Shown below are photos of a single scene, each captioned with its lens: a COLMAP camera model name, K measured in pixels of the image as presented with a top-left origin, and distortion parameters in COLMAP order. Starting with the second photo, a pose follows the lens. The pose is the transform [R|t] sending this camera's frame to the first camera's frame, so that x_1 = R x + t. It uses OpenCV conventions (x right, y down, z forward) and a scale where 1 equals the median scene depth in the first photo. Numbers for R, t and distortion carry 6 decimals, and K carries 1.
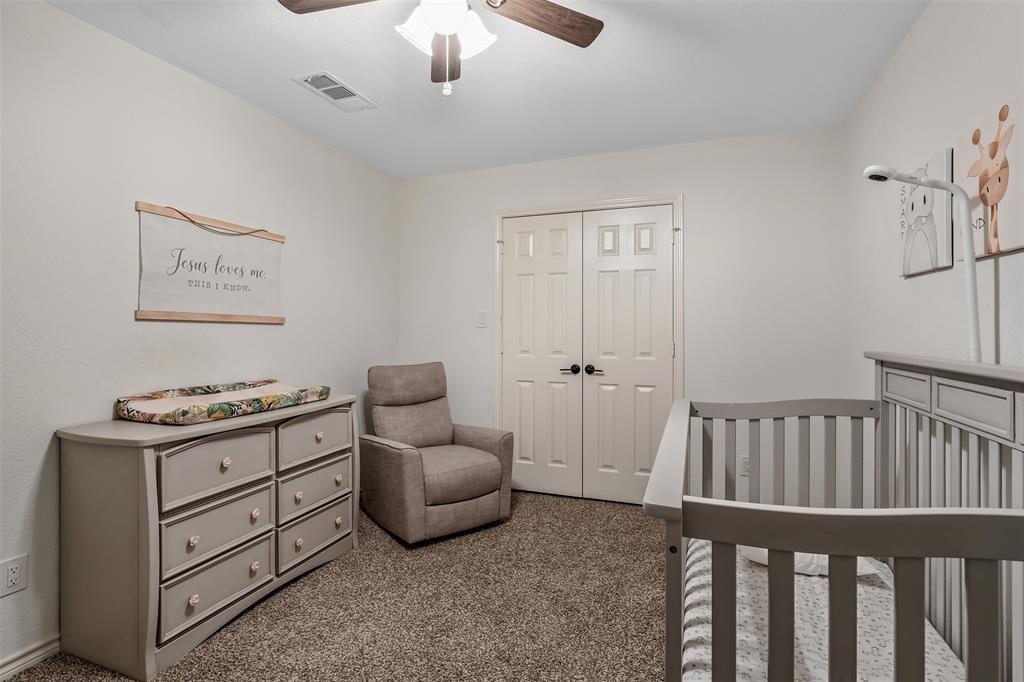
lens RADIAL K [[494.9, 0, 509.0], [0, 494.9, 334.1], [0, 0, 1]] dist [-0.001878, -0.000025]
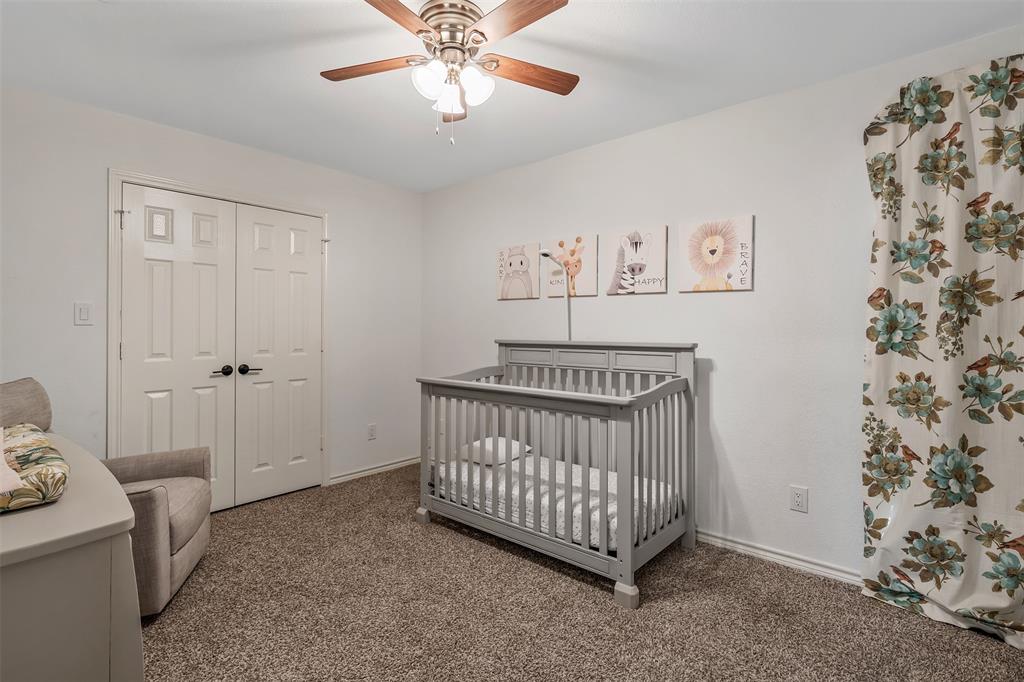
lens RADIAL K [[494.9, 0, 509.6], [0, 494.9, 332.7], [0, 0, 1]] dist [-0.001878, -0.000025]
pose [[0.340410, -0.009970, 0.940224, -0.563889], [0.009566, 0.999929, 0.007139, -0.001547], [-0.940228, 0.006564, 0.340481, 0.188991]]
